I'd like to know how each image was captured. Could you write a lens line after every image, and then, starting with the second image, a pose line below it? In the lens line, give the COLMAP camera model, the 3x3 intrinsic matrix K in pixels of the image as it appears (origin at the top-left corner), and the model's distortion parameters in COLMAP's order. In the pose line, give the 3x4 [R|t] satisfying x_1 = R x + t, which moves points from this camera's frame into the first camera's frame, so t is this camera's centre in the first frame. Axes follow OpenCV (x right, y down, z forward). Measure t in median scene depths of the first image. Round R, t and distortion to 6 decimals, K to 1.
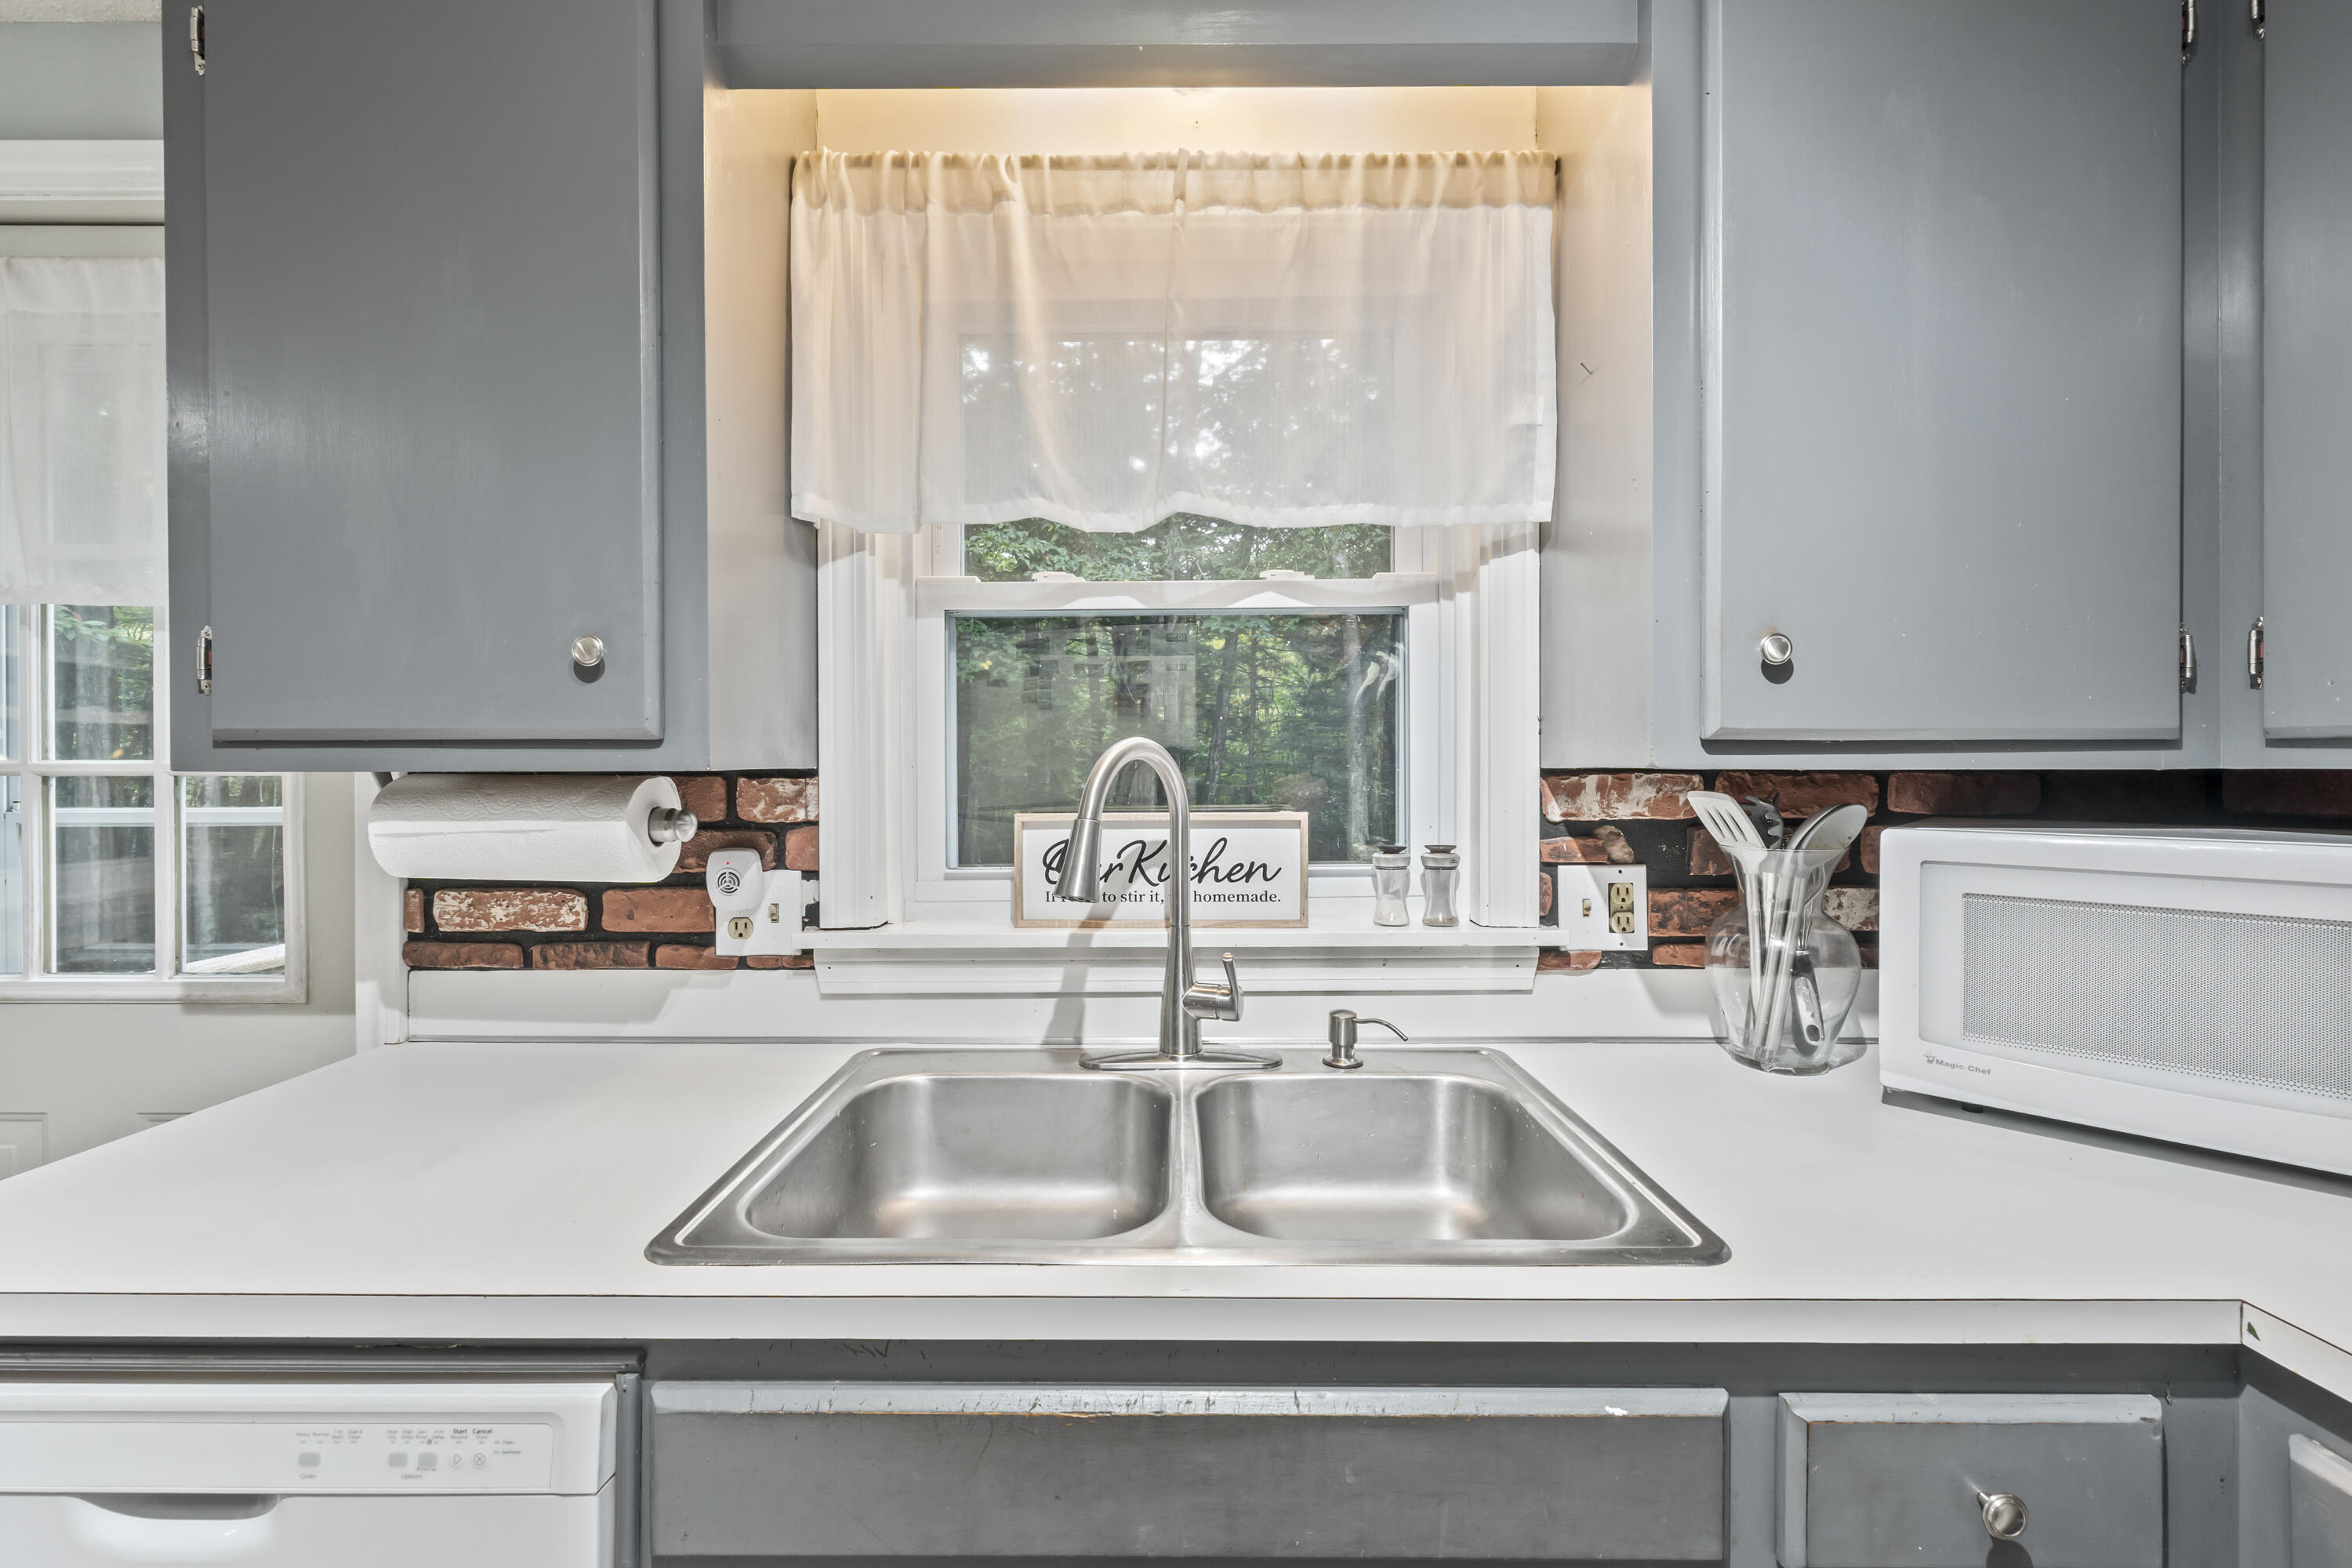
lens RADIAL K [[981.8, 0, 1176.2], [0, 981.8, 770.6], [0, 0, 1]] dist [0.002955, -0.000800]
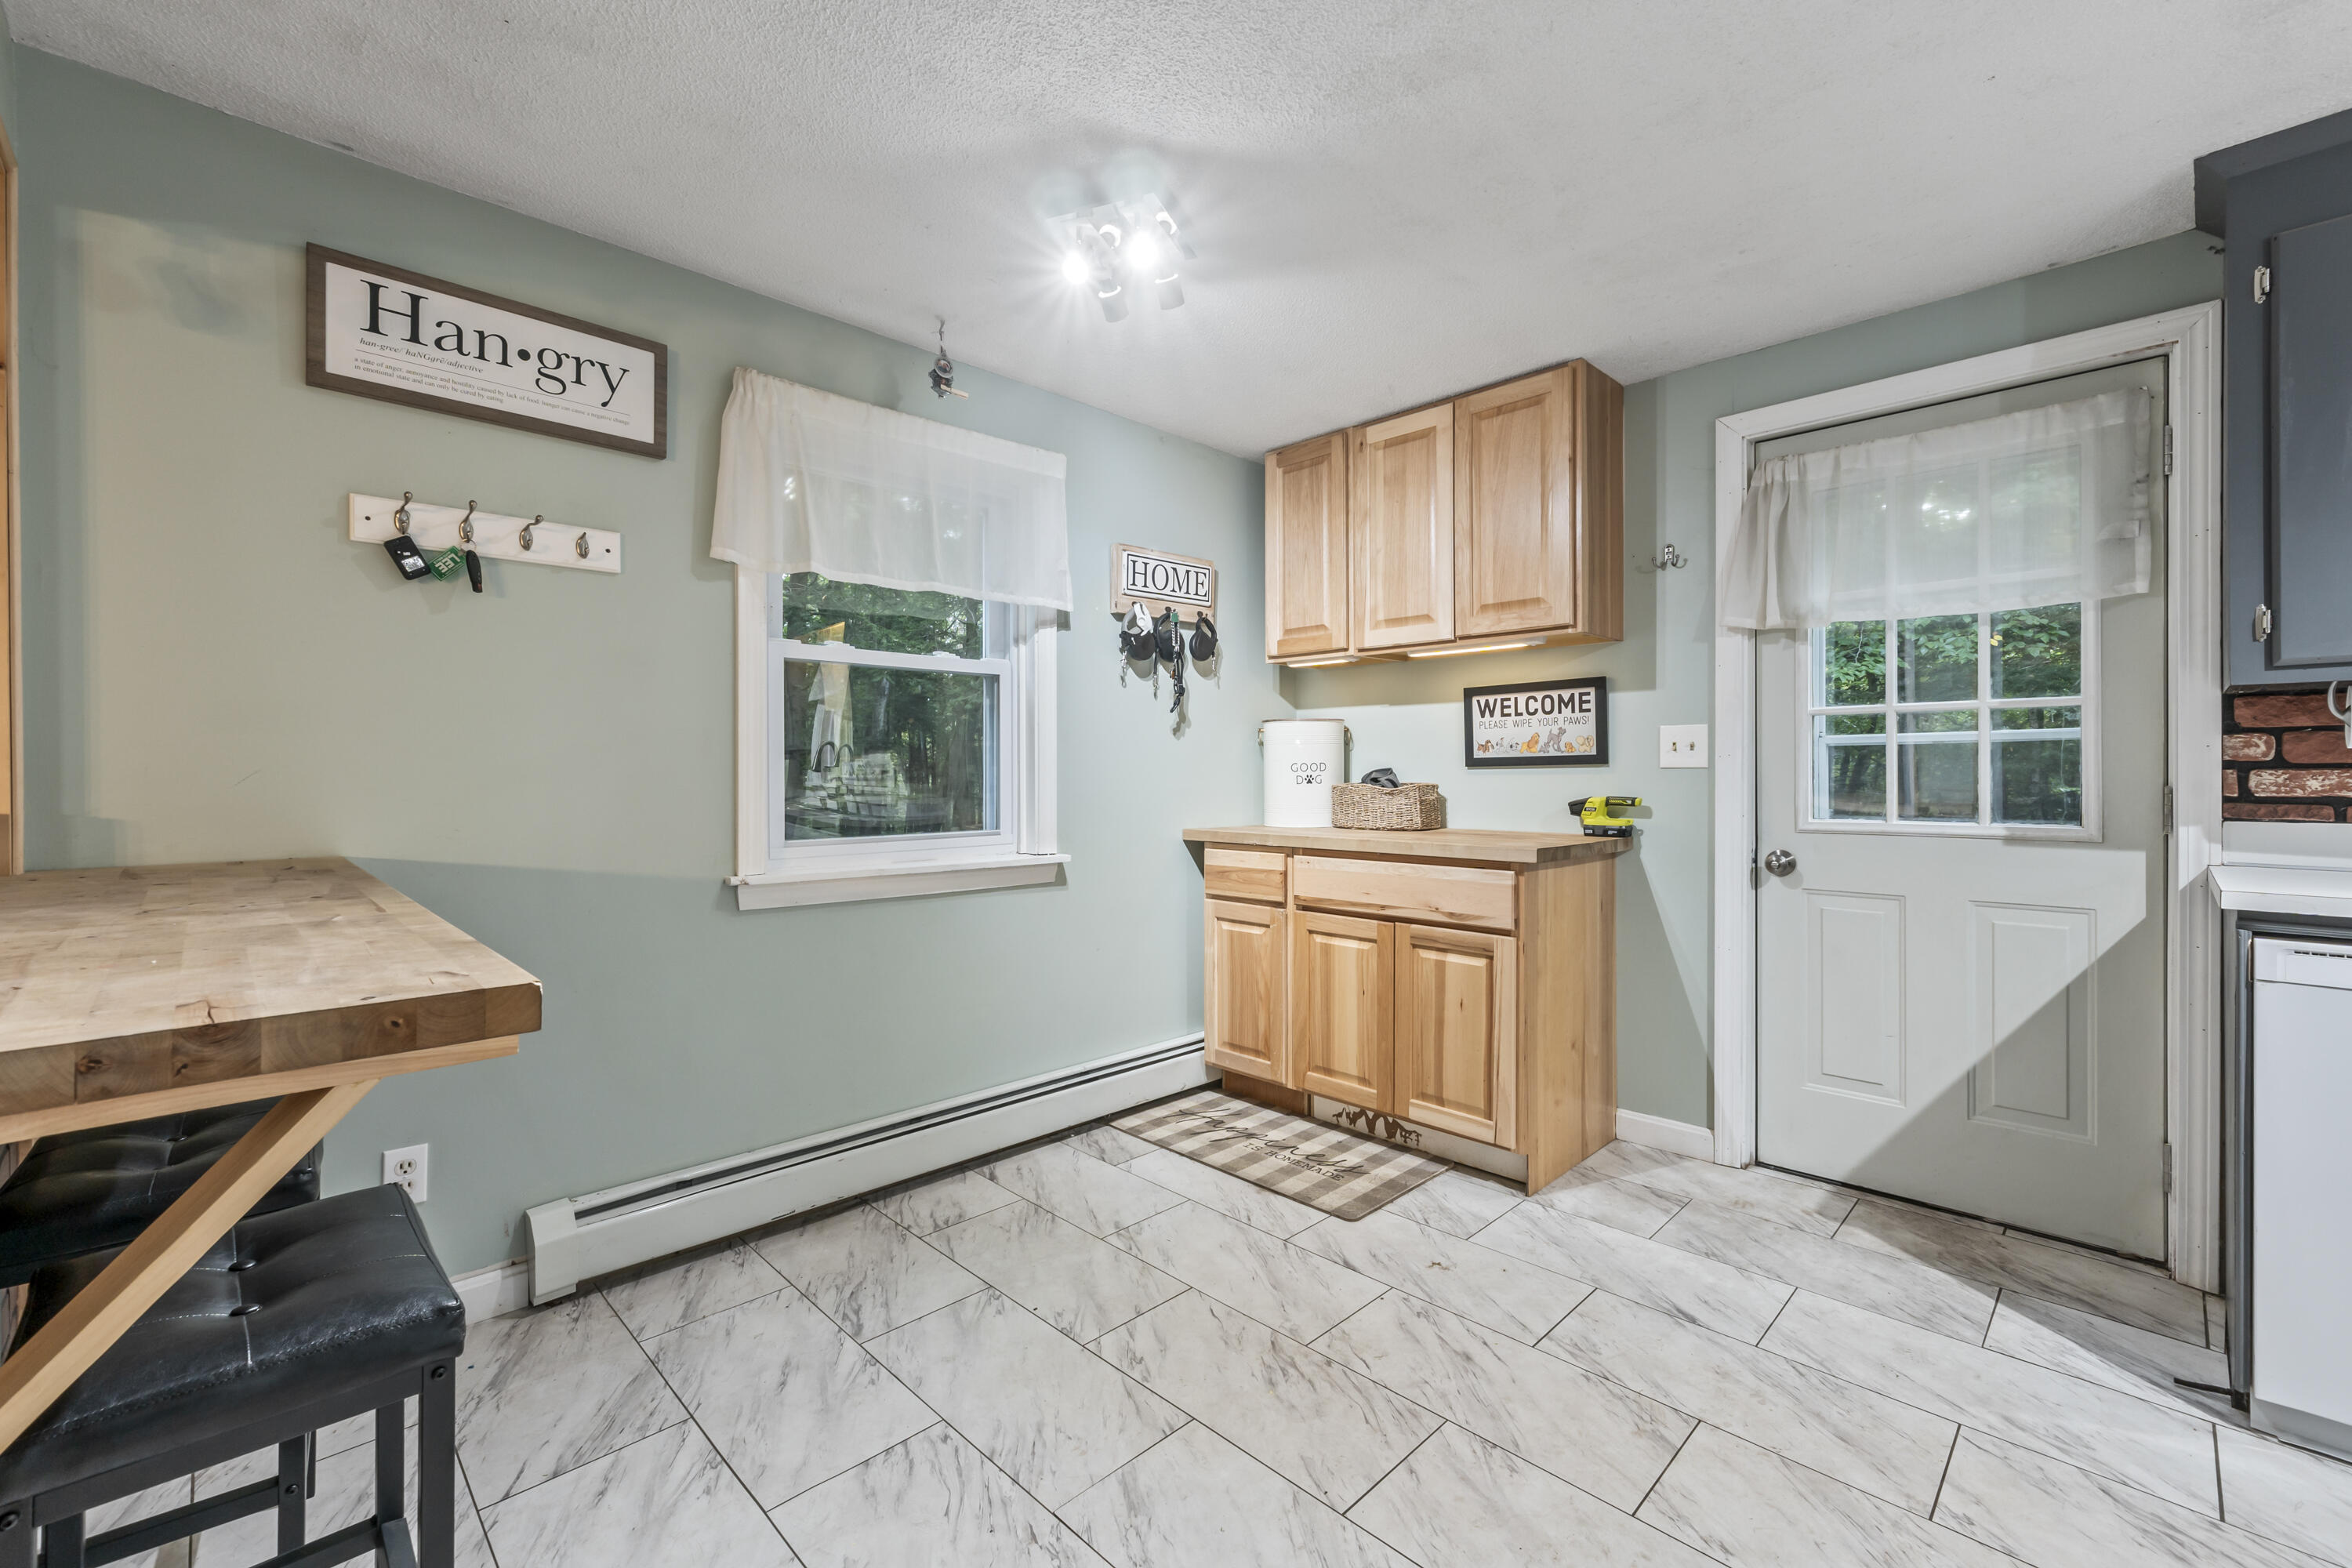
lens RADIAL K [[981.8, 0, 1154.2], [0, 981.8, 771.9], [0, 0, 1]] dist [0.002955, -0.000800]
pose [[0.697436, -0.003030, -0.716641, -0.850873], [-0.000421, 0.999989, -0.004638, 0.133545], [0.716647, 0.003536, 0.697427, -1.340351]]
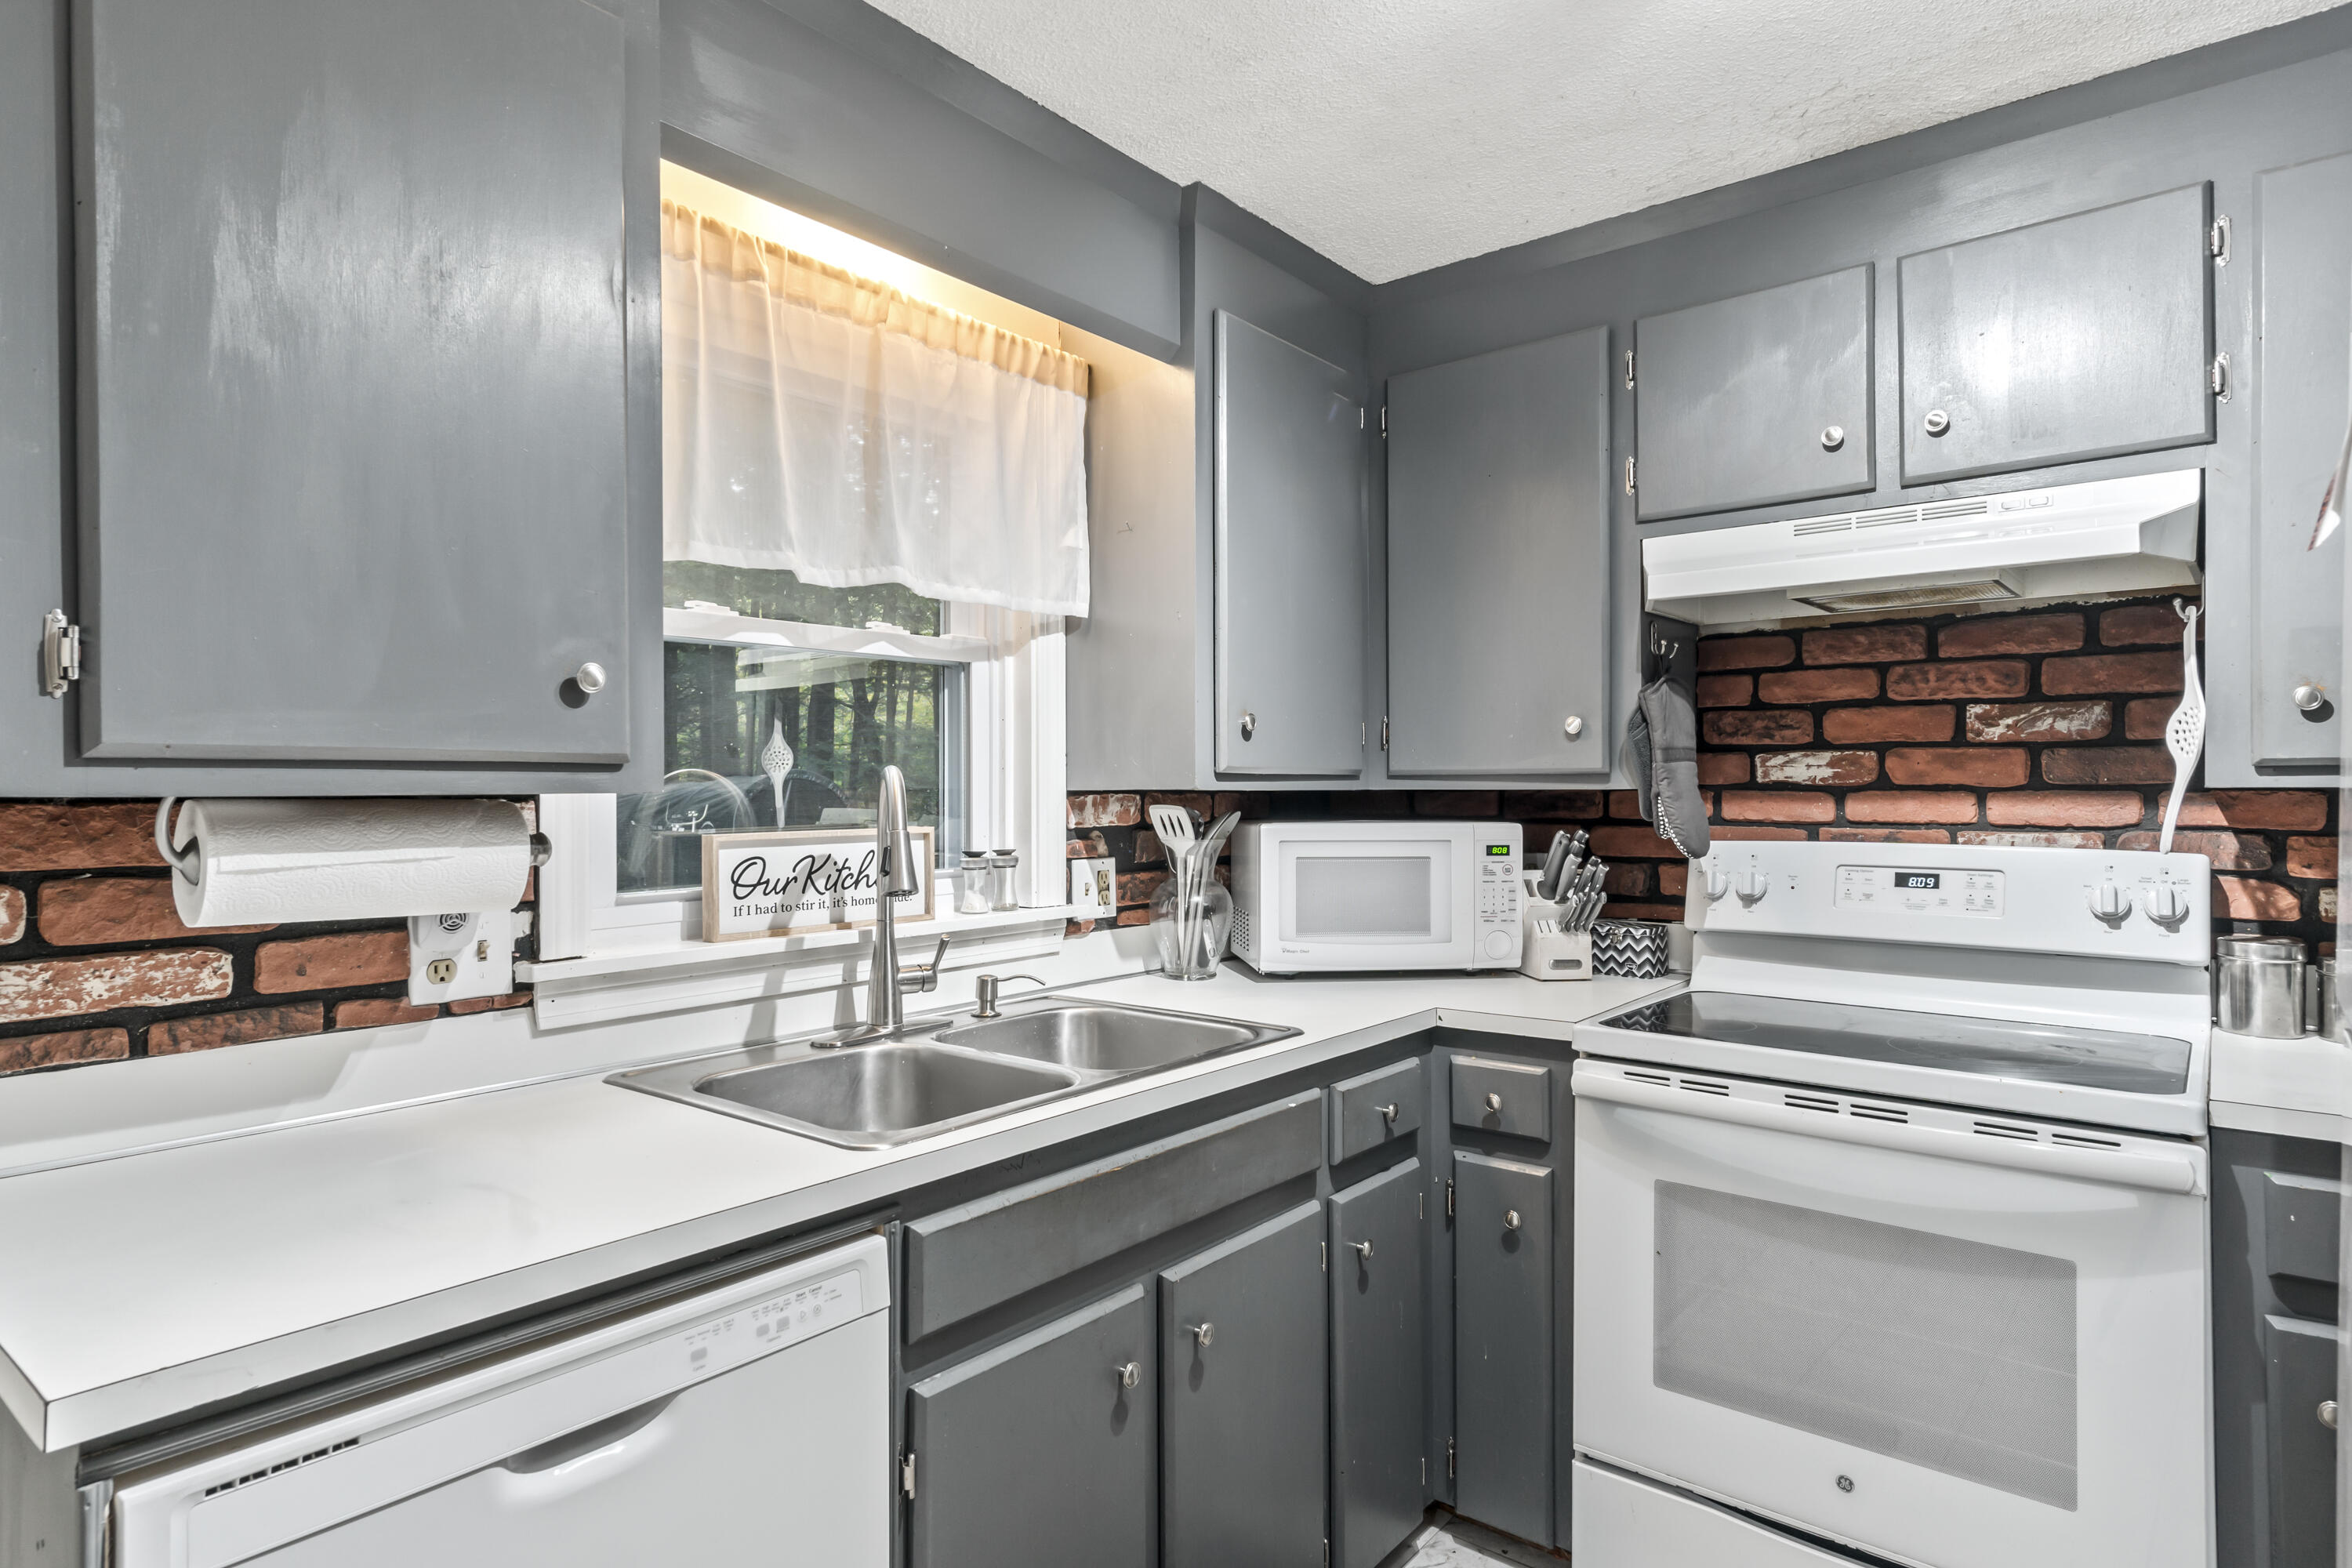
lens RADIAL K [[1272.3, 0, 1174.9], [0, 1272.3, 789.0], [0, 0, 1]] dist [0.009501, 0.001529]
pose [[0.625635, -0.000931, 0.780115, -0.938298], [0.006342, 0.999972, -0.003893, 0.003406], [-0.780090, 0.007383, 0.625624, -0.247257]]
